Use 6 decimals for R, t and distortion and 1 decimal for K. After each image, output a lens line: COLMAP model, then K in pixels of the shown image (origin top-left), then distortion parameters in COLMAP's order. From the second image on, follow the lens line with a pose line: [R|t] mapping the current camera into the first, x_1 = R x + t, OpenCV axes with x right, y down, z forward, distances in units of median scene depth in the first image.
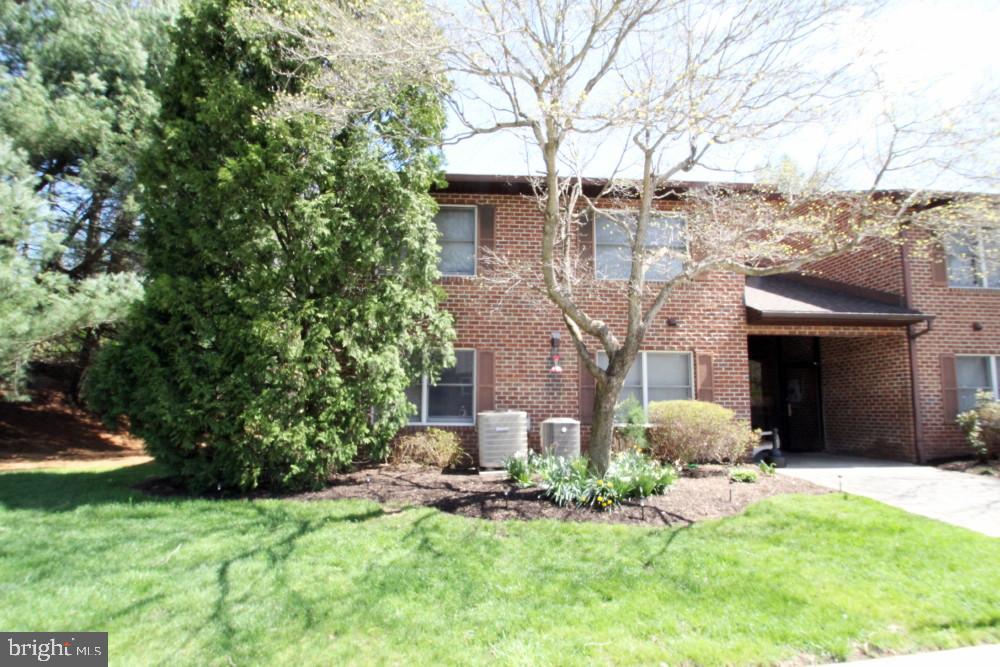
lens RADIAL K [[519.2, 0, 500.6], [0, 519.2, 343.1], [0, 0, 1]] dist [-0.001133, -0.013926]
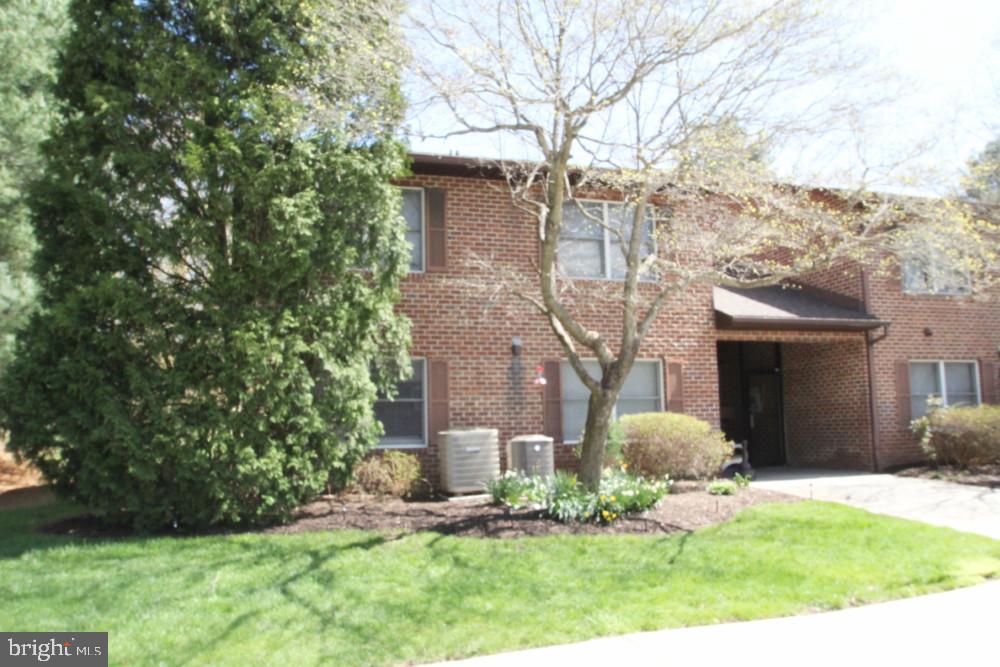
lens RADIAL K [[739.7, 0, 499.5], [0, 739.7, 334.6], [0, 0, 1]] dist [-0.029885, 0.000144]
pose [[0.976276, 0.001981, 0.216521, -0.218222], [-0.001538, 0.999996, -0.002213, -0.027144], [-0.216525, 0.001828, 0.976275, -0.236489]]
